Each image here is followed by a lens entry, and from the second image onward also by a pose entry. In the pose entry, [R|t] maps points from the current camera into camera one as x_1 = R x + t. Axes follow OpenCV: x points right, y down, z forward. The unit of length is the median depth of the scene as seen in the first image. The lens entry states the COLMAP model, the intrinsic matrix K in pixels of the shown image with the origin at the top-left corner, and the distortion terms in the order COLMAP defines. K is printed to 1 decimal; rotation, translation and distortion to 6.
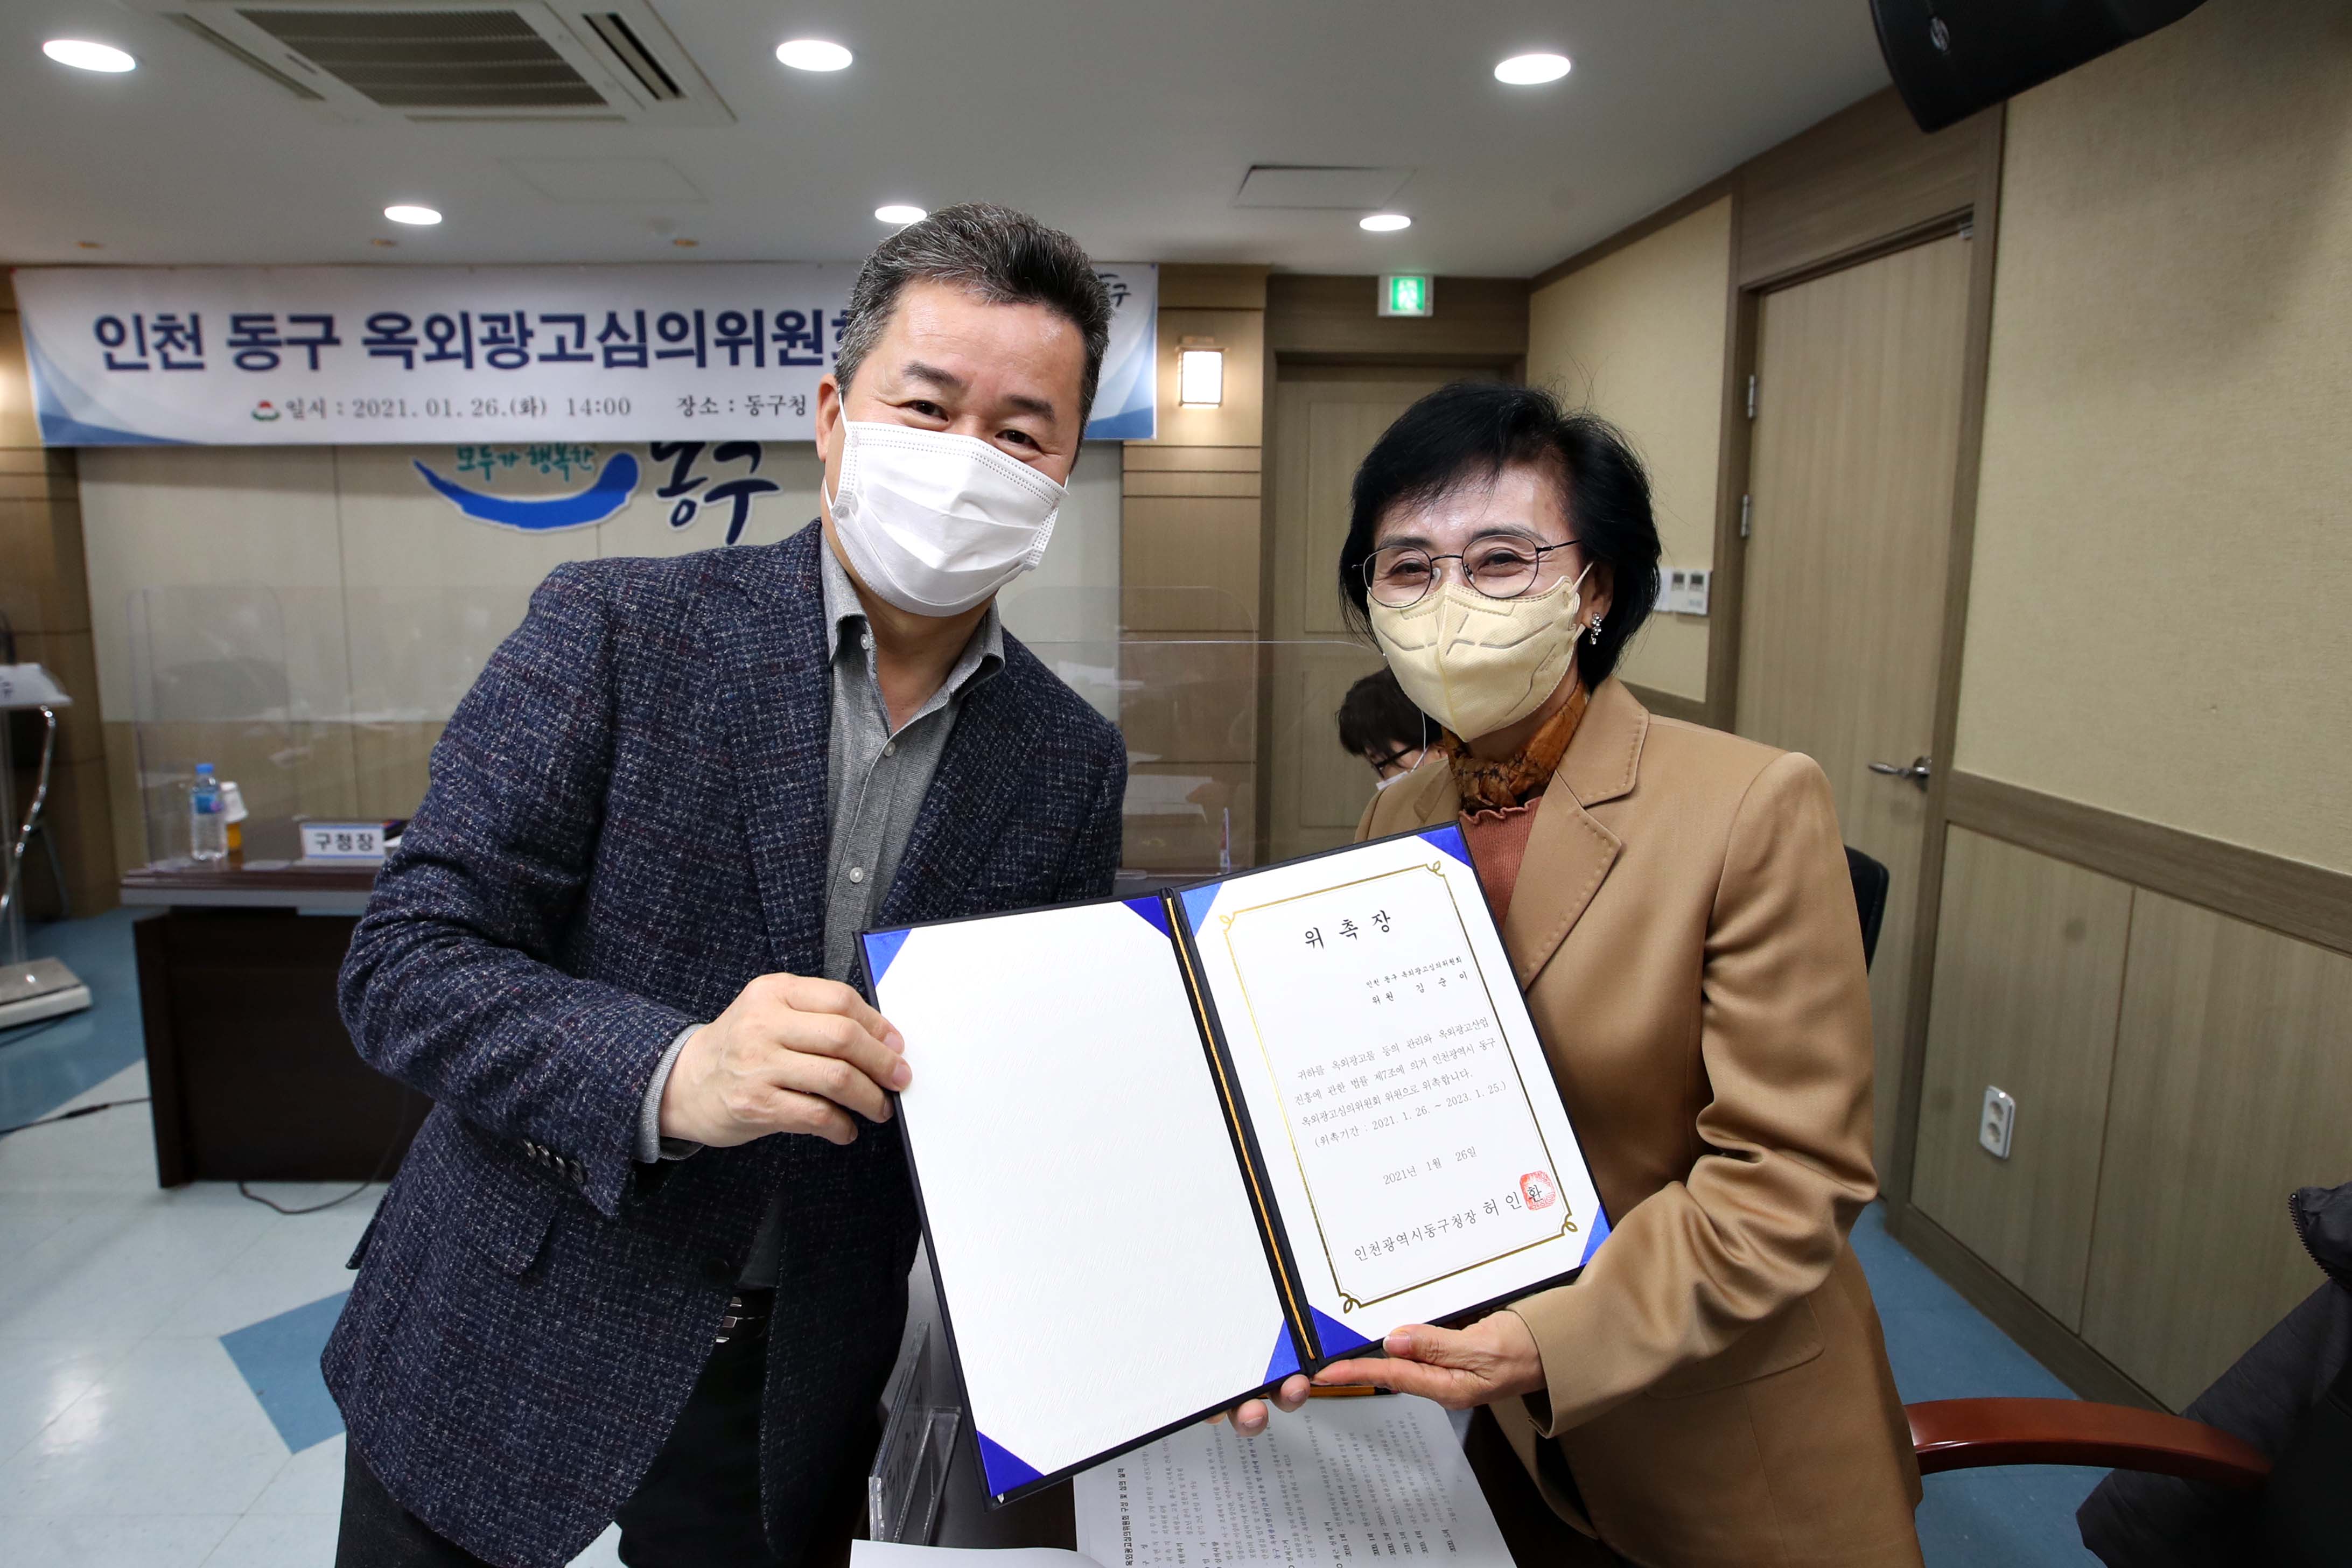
lens RADIAL K [[1365.7, 0, 1099.0], [0, 1365.7, 692.2], [0, 0, 1]] dist [-0.055771, 0.037125]
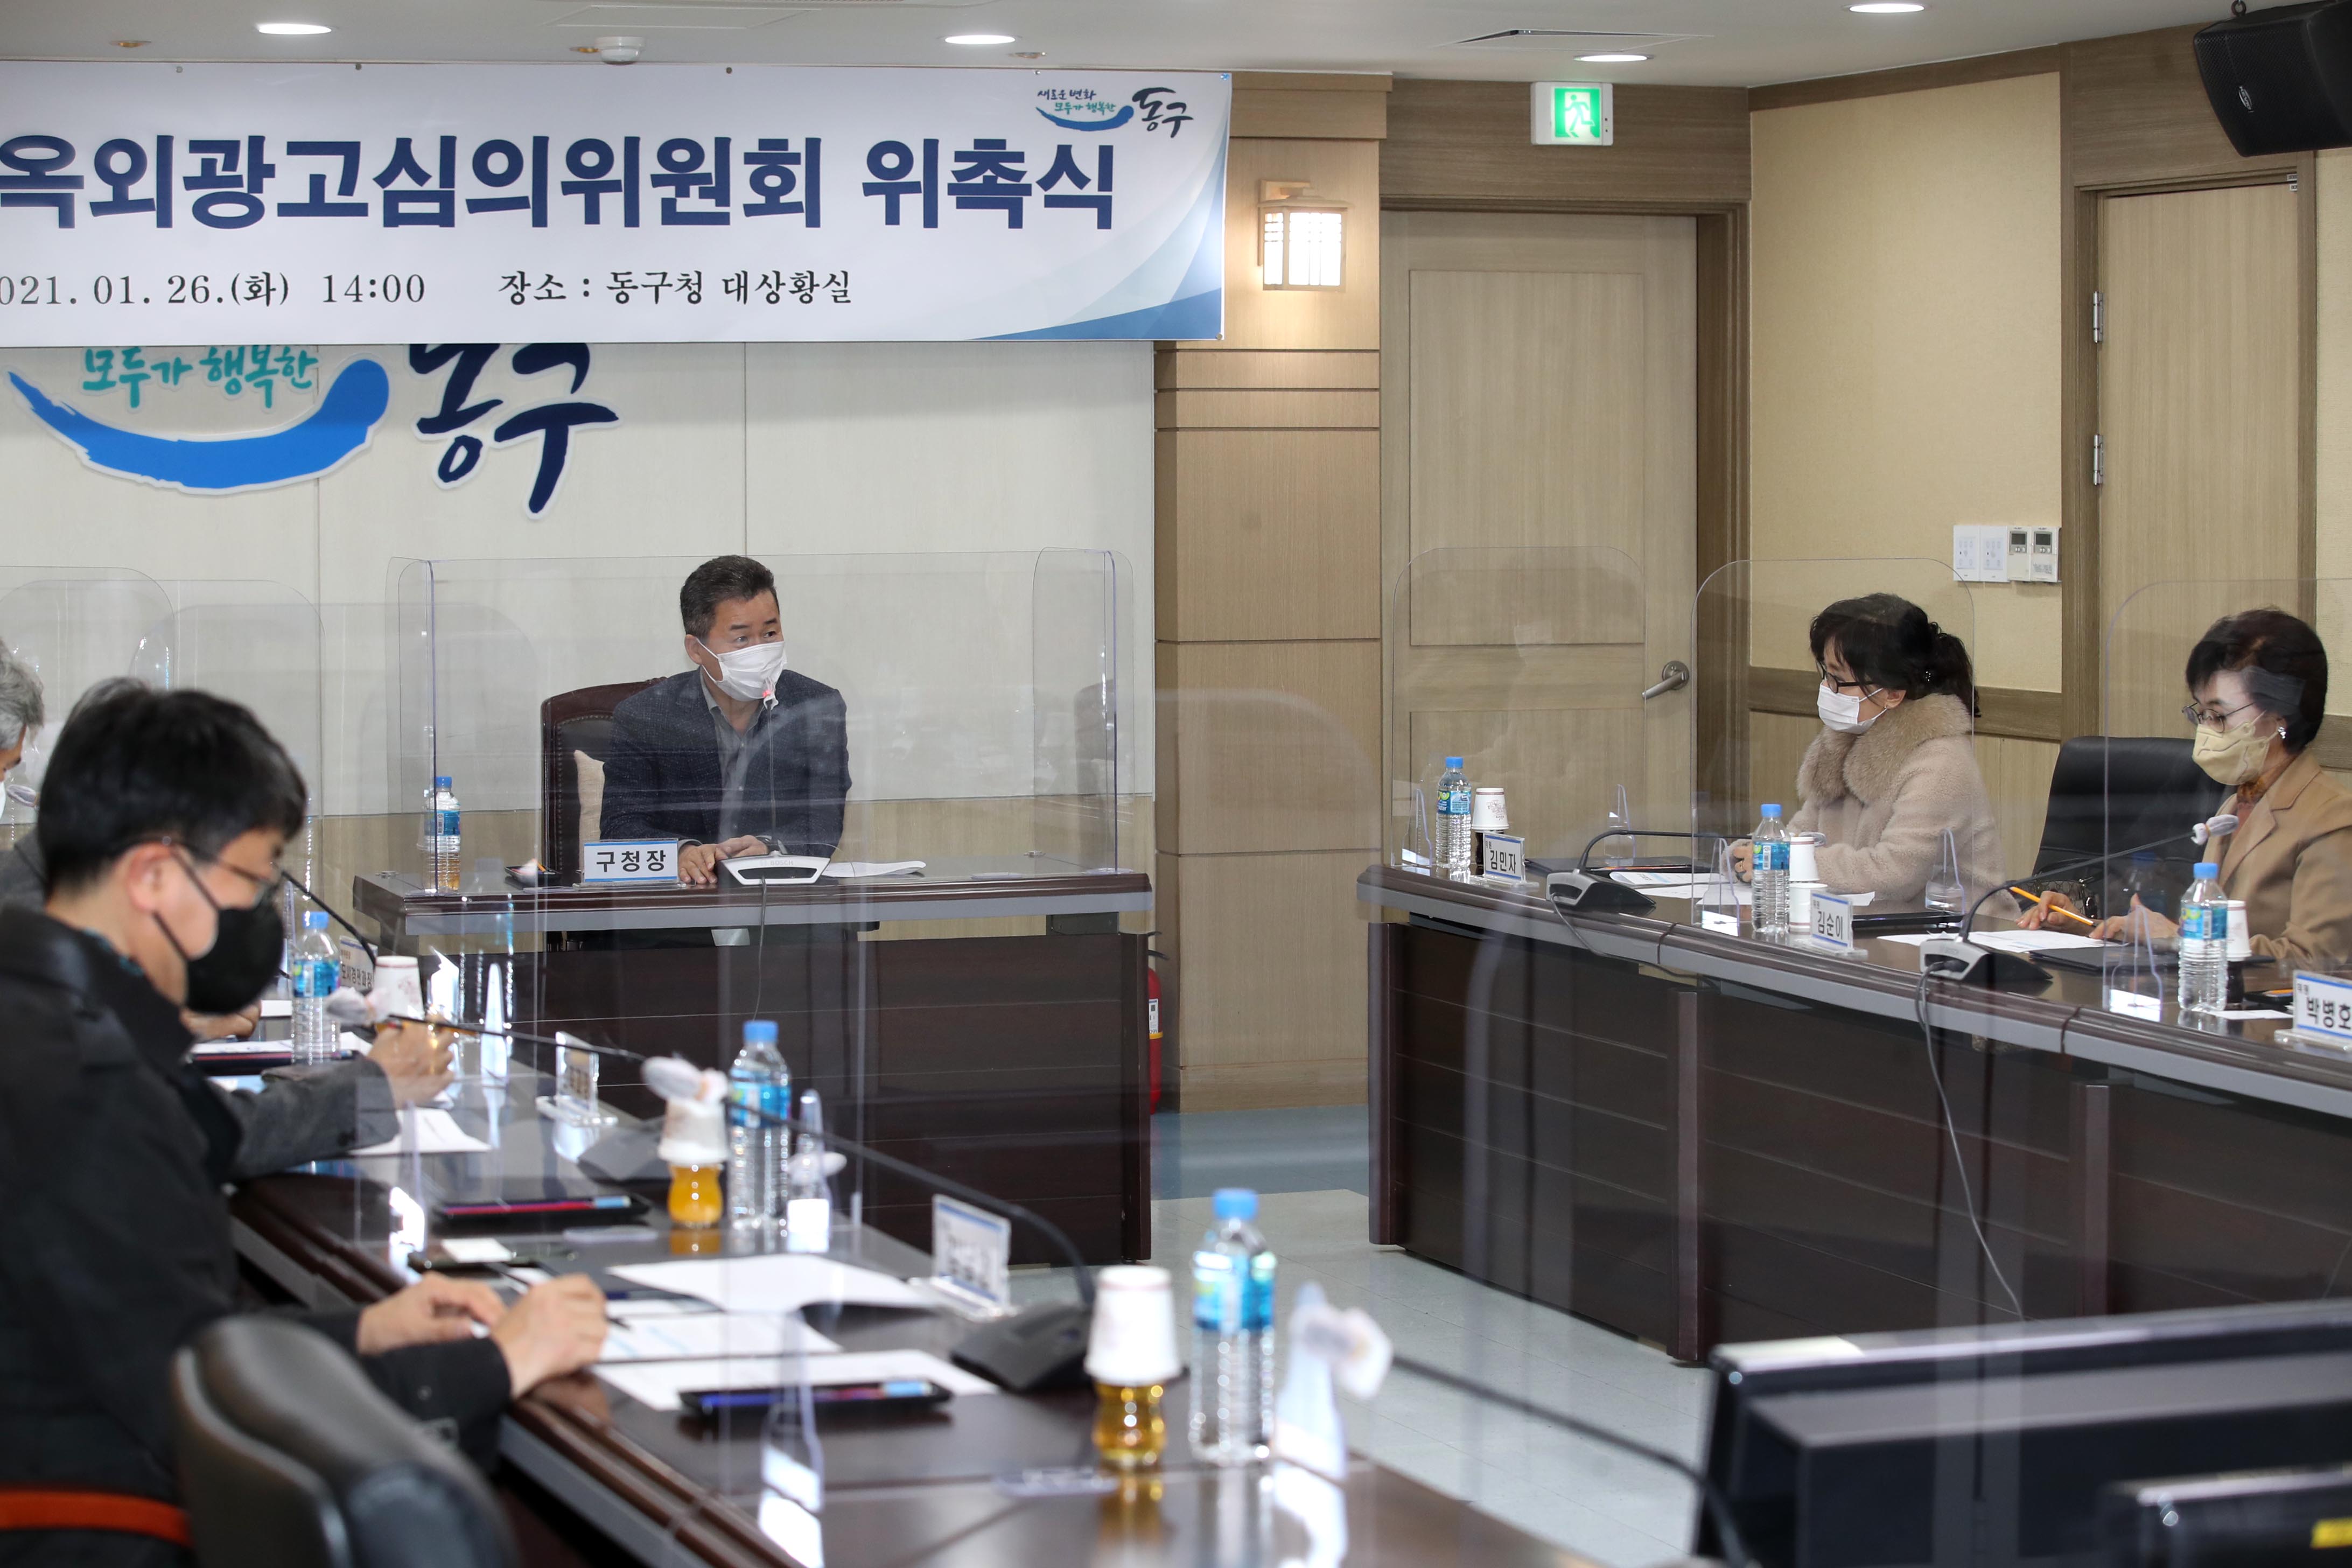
lens RADIAL K [[5260.1, 0, 1176.0], [0, 5260.1, 784.0], [0, 0, 1]] dist [-0.254280, 0.458433]
pose [[0.951723, -0.025488, 0.305898, -0.754707], [0.042815, 0.997828, -0.050069, 0.147121], [-0.303957, 0.060749, 0.950747, -1.346276]]
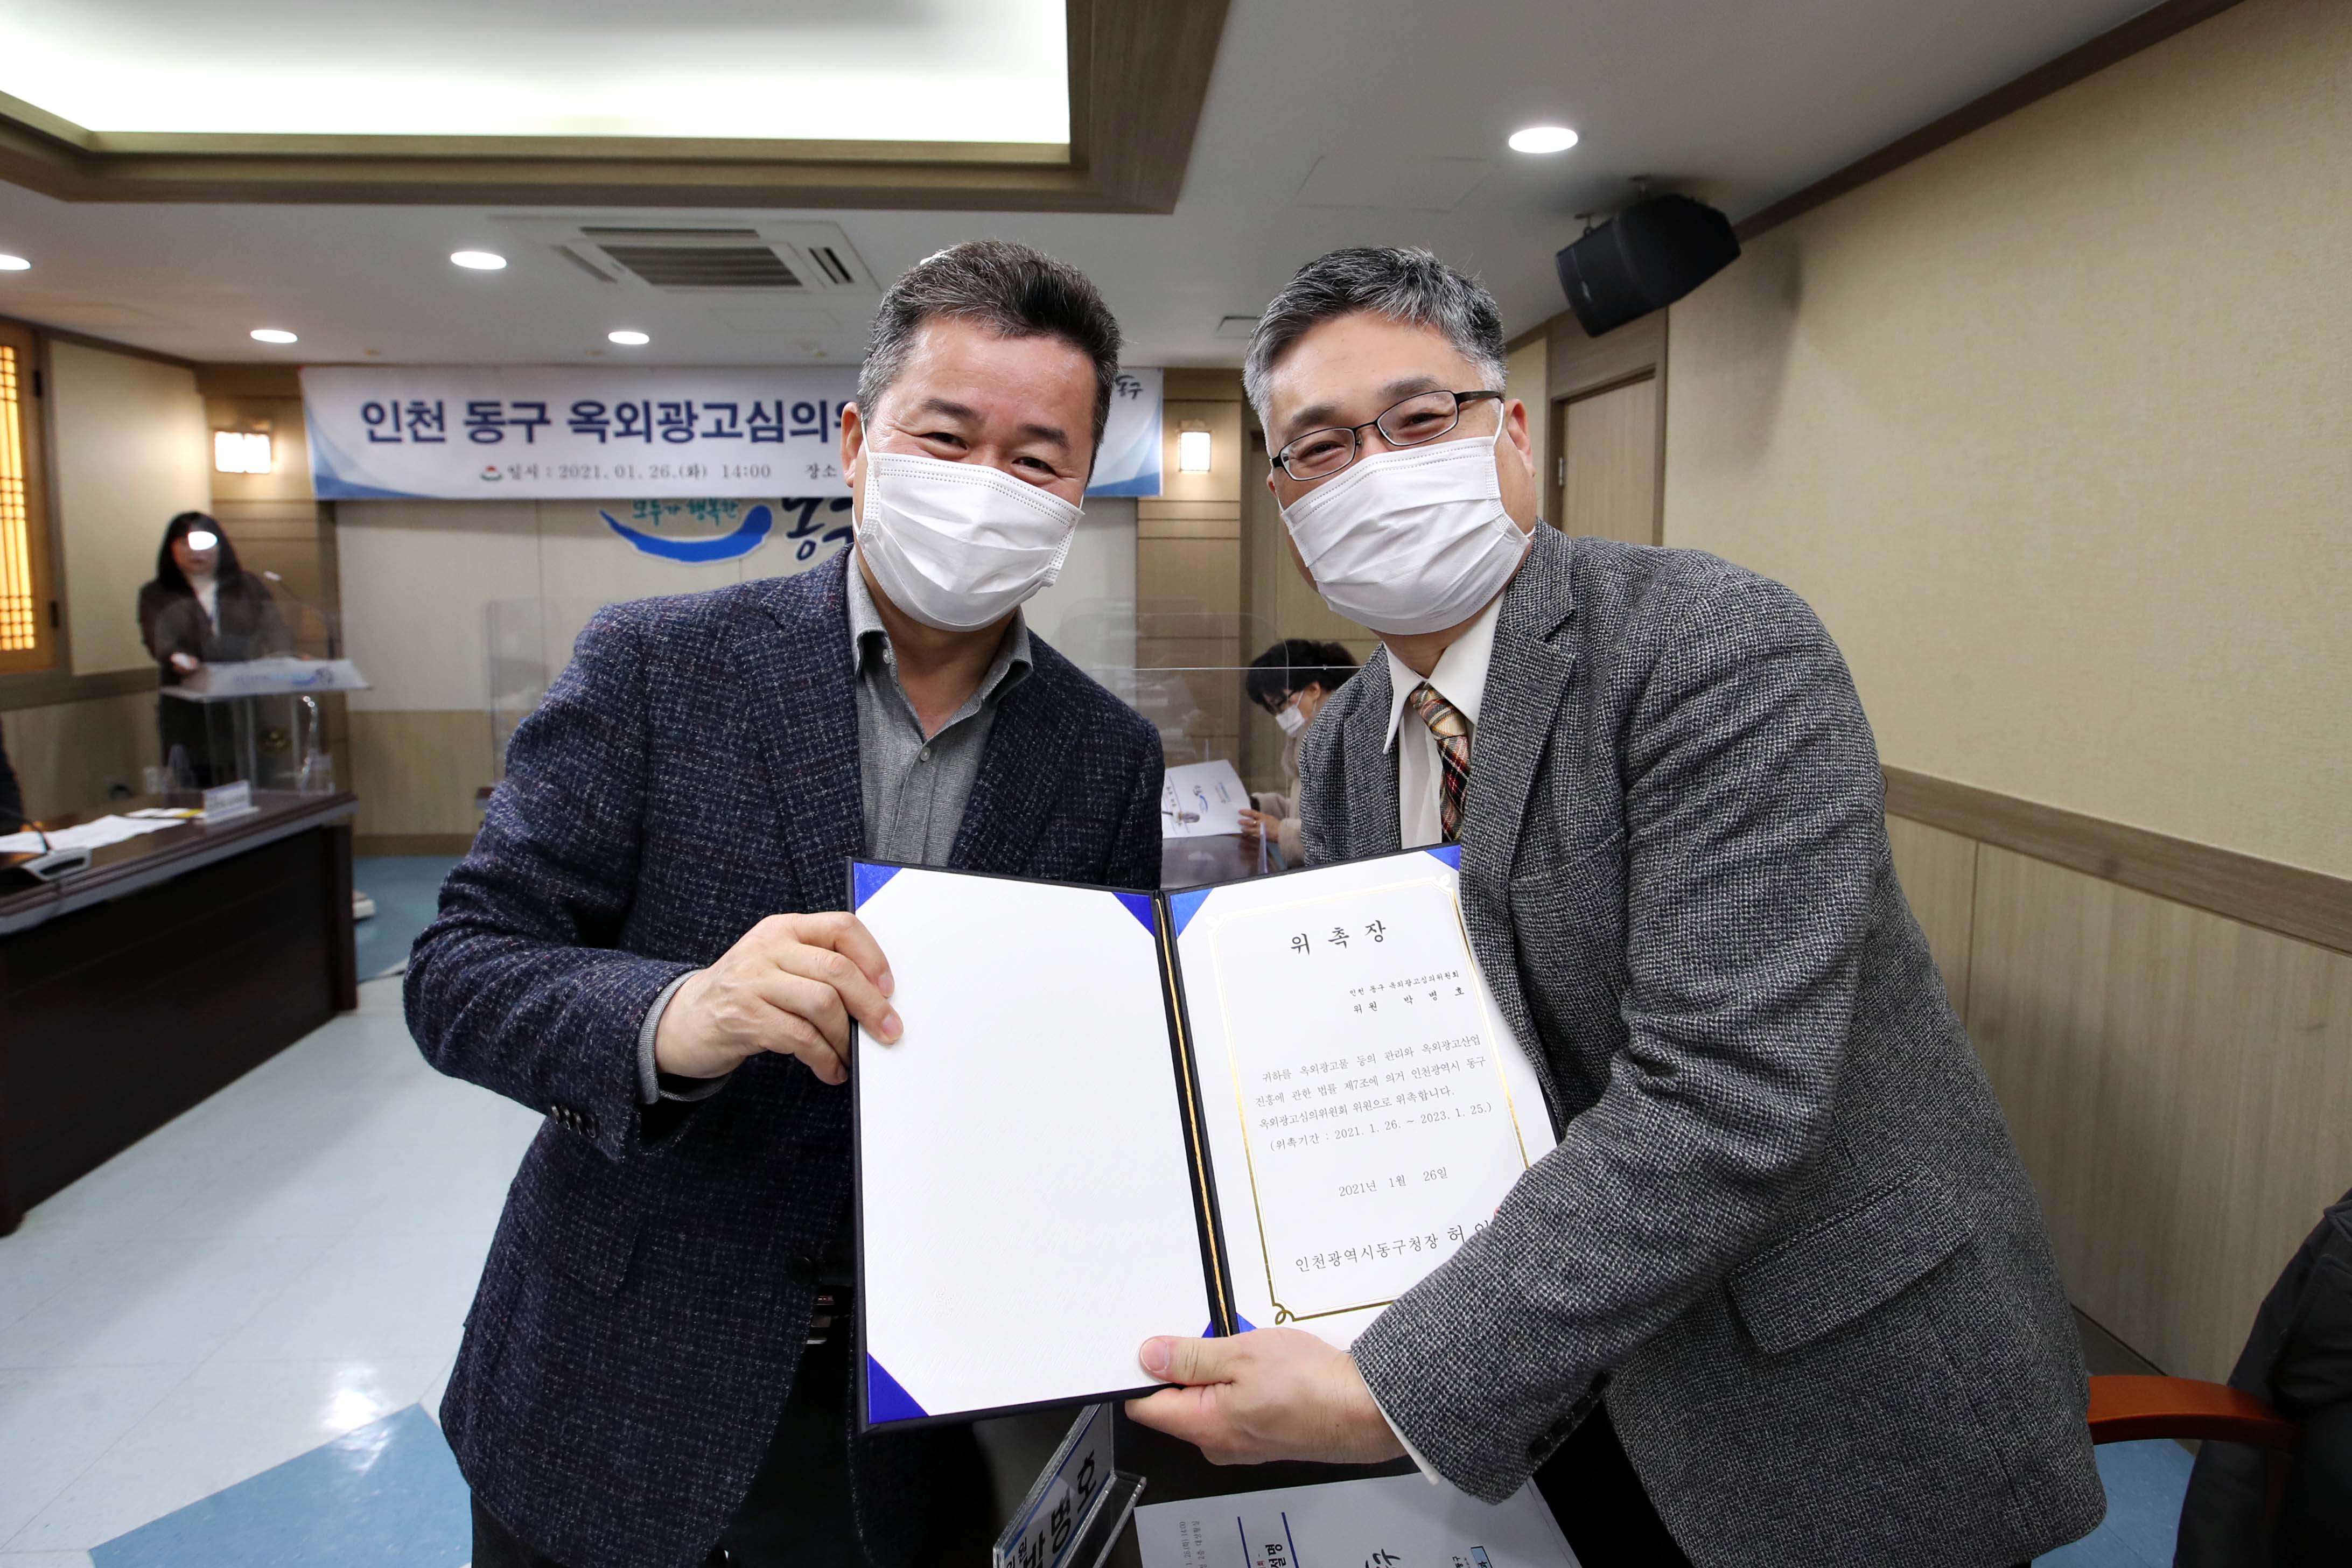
lens RADIAL K [[1329.0, 0, 1164.7], [0, 1329.0, 666.9], [0, 0, 1]] dist [-0.037873, 0.024811]
pose [[0.999239, -0.004540, 0.038738, -0.007602], [0.006095, 0.999177, -0.040107, 0.037673], [-0.038524, 0.040313, 0.998444, -0.317329]]
